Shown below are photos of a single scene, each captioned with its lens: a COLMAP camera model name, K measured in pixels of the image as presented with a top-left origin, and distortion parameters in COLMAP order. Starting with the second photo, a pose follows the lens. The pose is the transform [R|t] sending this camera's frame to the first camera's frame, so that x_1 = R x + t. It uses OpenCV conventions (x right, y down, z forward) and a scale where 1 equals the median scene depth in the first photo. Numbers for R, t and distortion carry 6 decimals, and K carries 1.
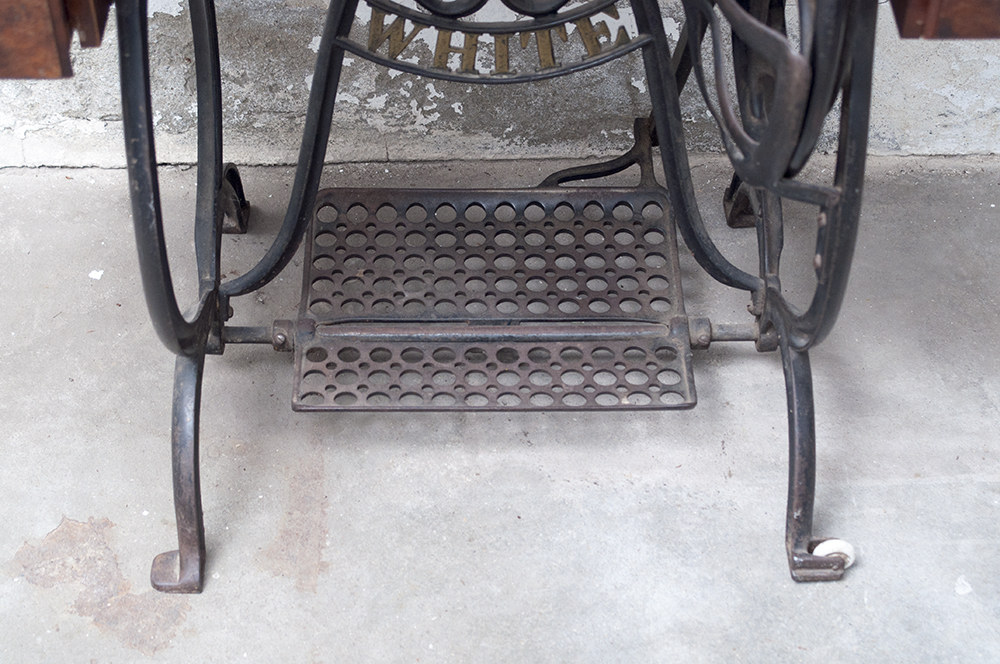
lens RADIAL K [[1778.1, 0, 491.3], [0, 1778.1, 331.2], [0, 0, 1]] dist [-0.071470, 0.000000]
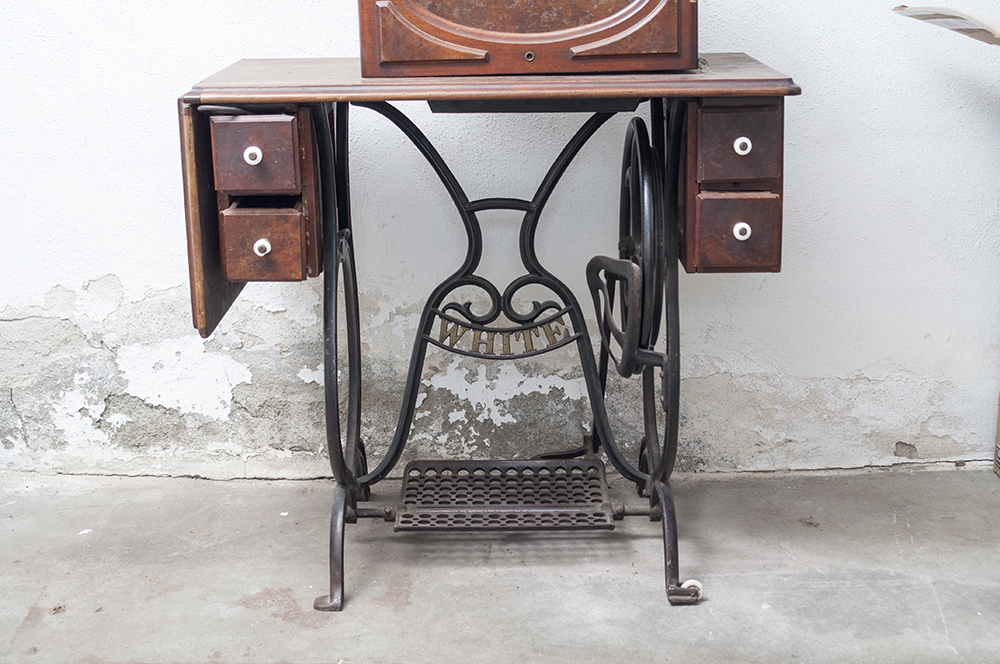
lens RADIAL K [[1450.3, 0, 484.1], [0, 1450.3, 334.3], [0, 0, 1]] dist [-0.148199, 0.000000]
pose [[0.999455, -0.012632, -0.030498, 0.028752], [-0.004448, 0.863925, -0.503601, 0.612185], [0.032710, 0.503463, 0.863398, -0.385761]]
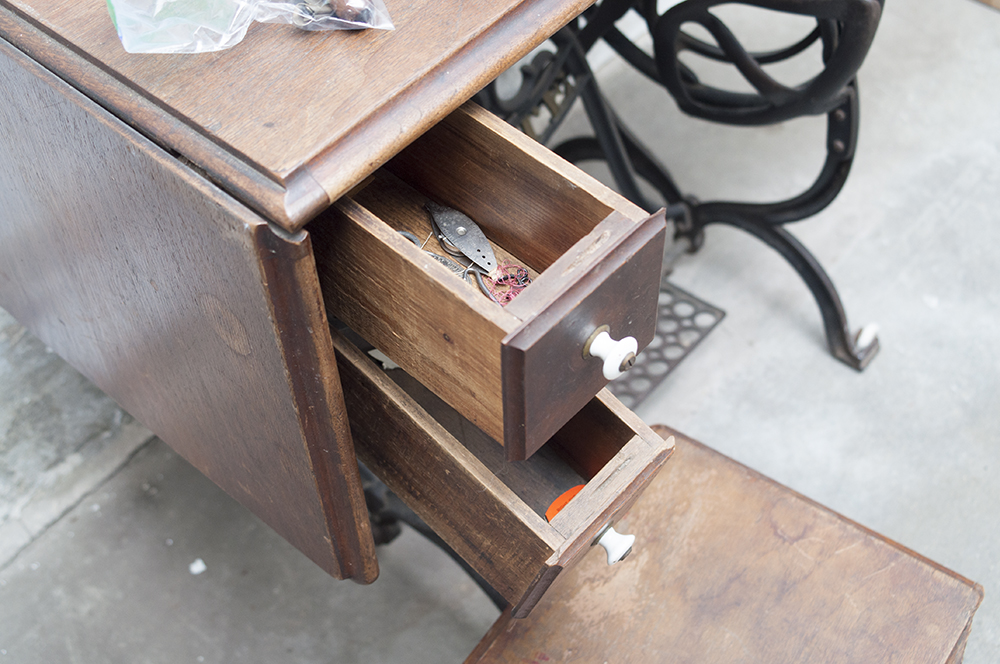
lens RADIAL K [[1398.3, 0, 522.6], [0, 1398.3, 281.0], [0, 0, 1]] dist [-0.145101, 0.000000]
pose [[0.665615, -0.568172, 0.483877, -0.438621], [0.555585, 0.810151, 0.187030, -0.237049], [-0.498279, 0.144344, 0.854917, 0.221428]]
